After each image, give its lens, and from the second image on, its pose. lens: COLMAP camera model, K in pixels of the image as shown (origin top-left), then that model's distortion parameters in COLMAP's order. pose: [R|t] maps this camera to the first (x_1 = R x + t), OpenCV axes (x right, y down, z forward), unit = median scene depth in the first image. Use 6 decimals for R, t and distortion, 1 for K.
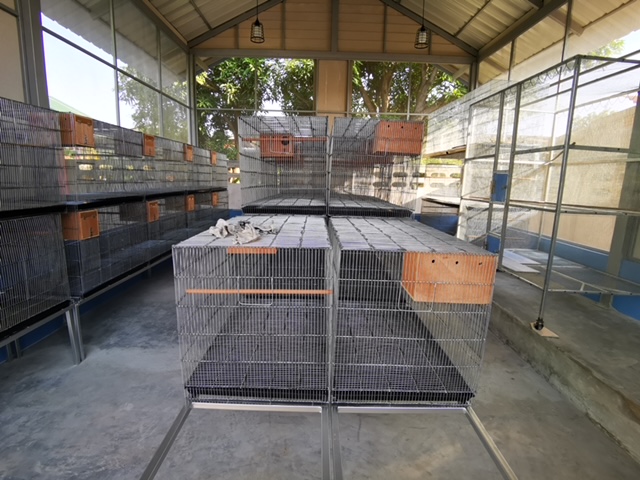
lens RADIAL K [[332.7, 0, 320.1], [0, 332.7, 237.1], [0, 0, 1]] dist [-0.022571, 0.001392]
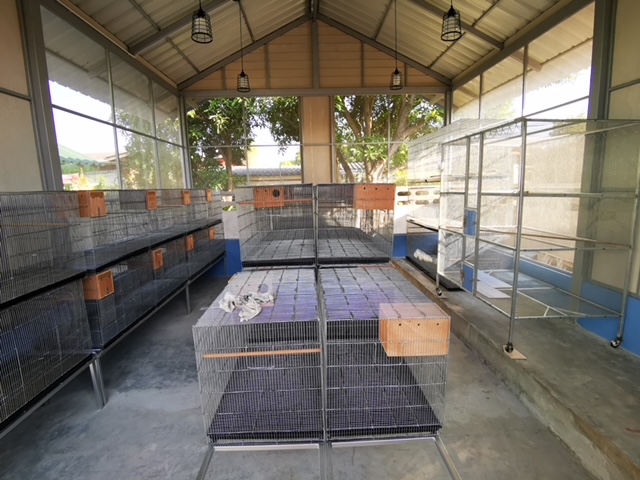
lens RADIAL K [[332.7, 0, 319.1], [0, 332.7, 240.9], [0, 0, 1]] dist [-0.022571, 0.001392]
pose [[0.998312, -0.056114, 0.015001, 0.015683], [0.056307, 0.998332, -0.012785, -0.119494], [-0.014258, 0.013608, 0.999806, -0.126721]]
